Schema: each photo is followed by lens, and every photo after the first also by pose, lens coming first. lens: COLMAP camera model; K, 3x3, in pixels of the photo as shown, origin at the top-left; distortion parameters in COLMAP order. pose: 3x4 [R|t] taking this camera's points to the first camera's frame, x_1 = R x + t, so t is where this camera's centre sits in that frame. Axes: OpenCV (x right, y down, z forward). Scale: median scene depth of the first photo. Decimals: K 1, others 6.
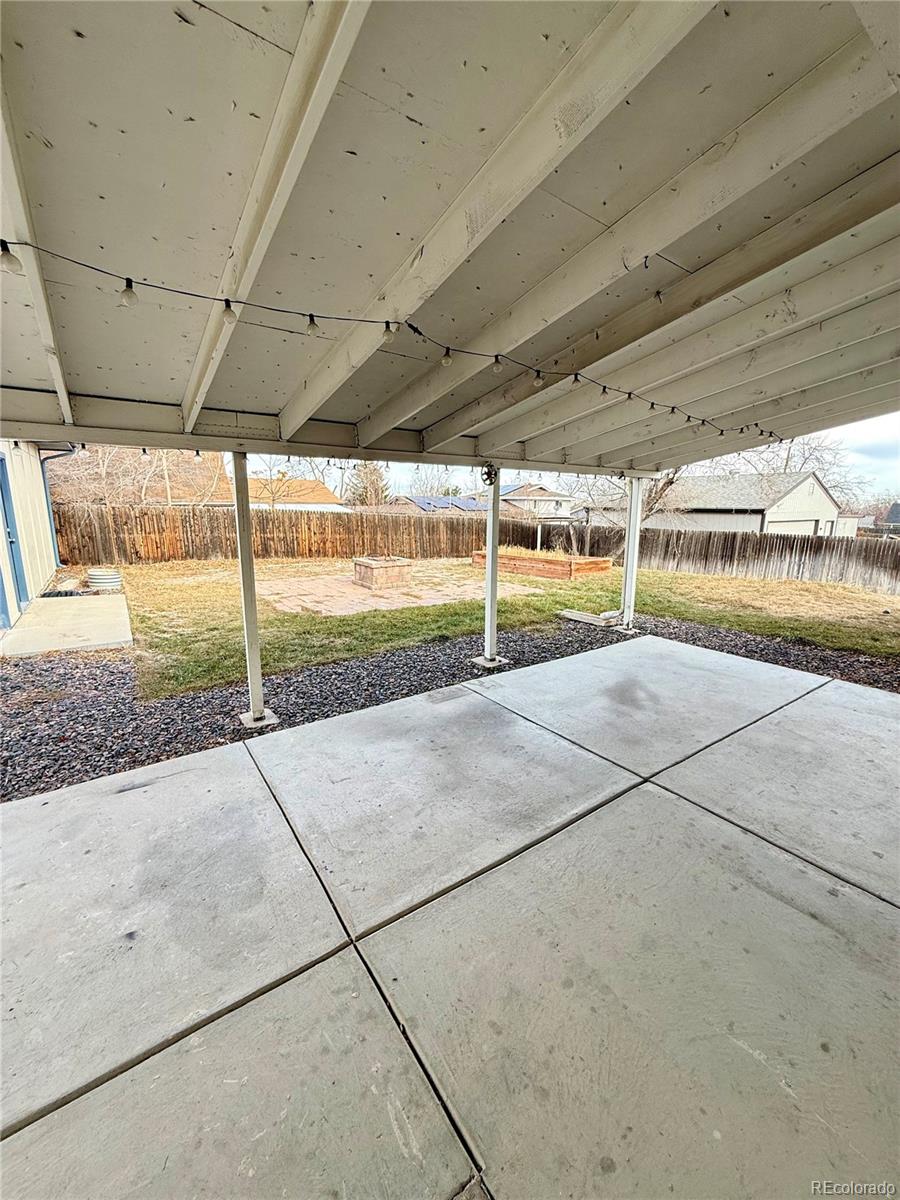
lens RADIAL K [[477.0, 0, 445.8], [0, 477.0, 598.8], [0, 0, 1]] dist [-0.001598, 0.000657]
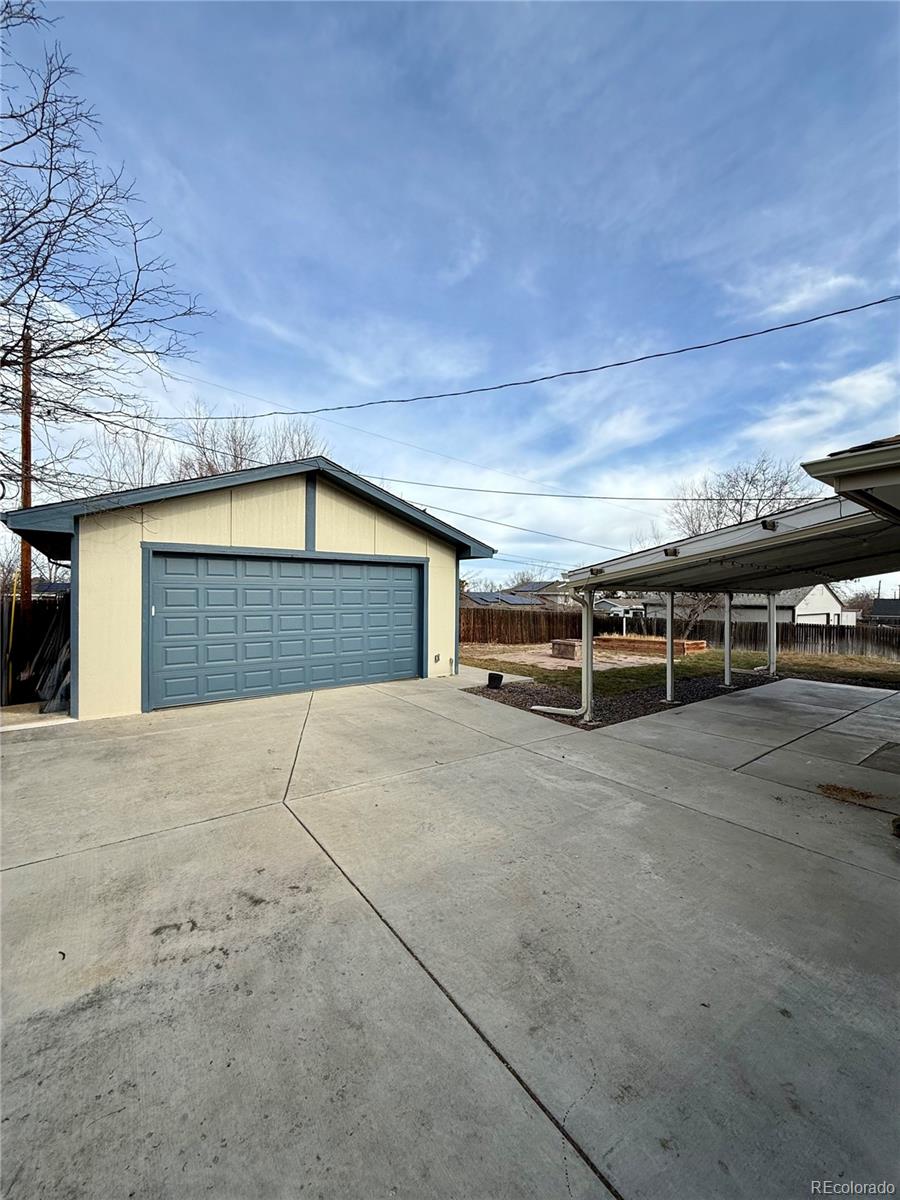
lens RADIAL K [[477.0, 0, 458.6], [0, 477.0, 594.6], [0, 0, 1]] dist [-0.001598, 0.000657]
pose [[0.999226, 0.001071, 0.039322, -0.327167], [0.006706, 0.980356, -0.197122, 0.040639], [-0.038761, 0.197233, 0.979590, -0.289329]]
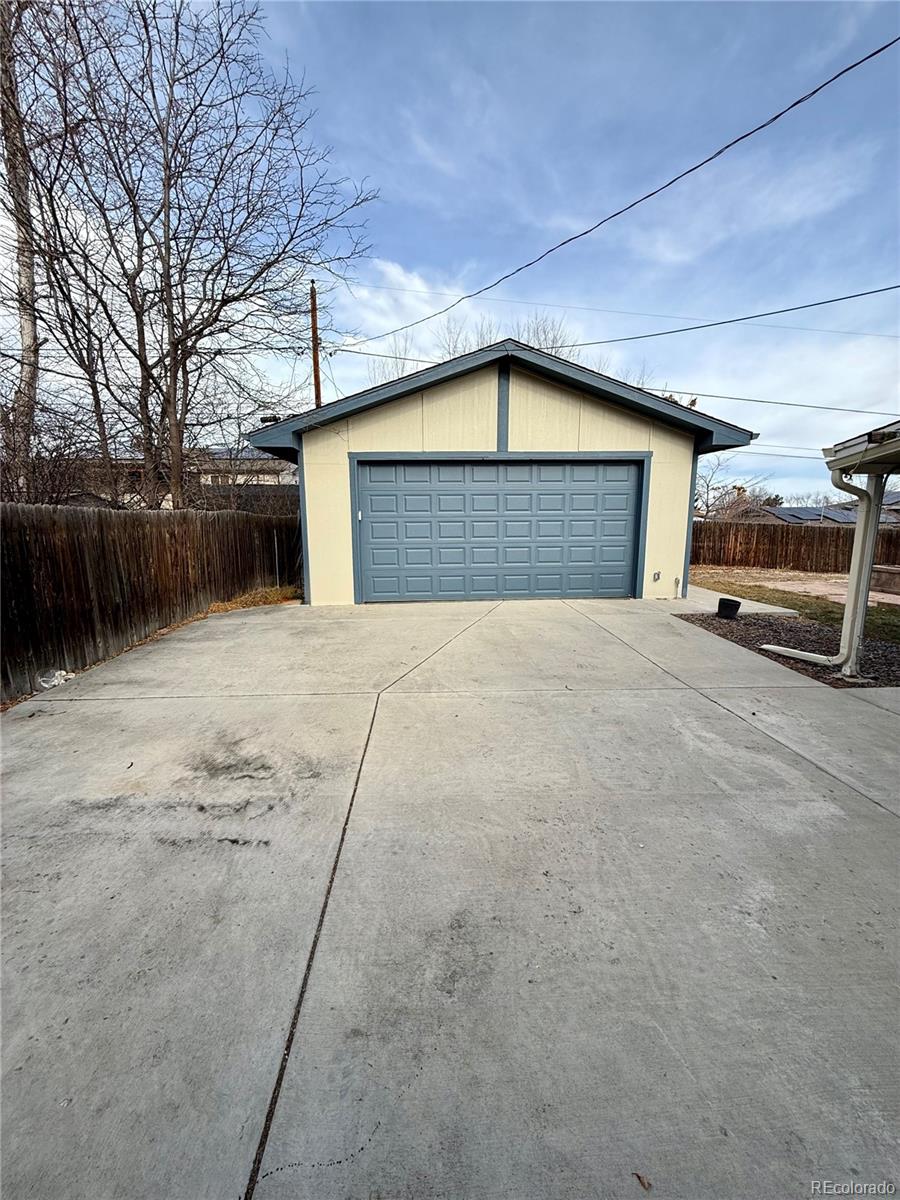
lens RADIAL K [[477.0, 0, 454.9], [0, 477.0, 605.7], [0, 0, 1]] dist [-0.001598, 0.000657]
pose [[0.854687, 0.083736, -0.512346, -0.254113], [-0.090573, 0.995822, 0.011660, 0.044409], [0.511182, 0.036439, 0.858700, -0.222292]]
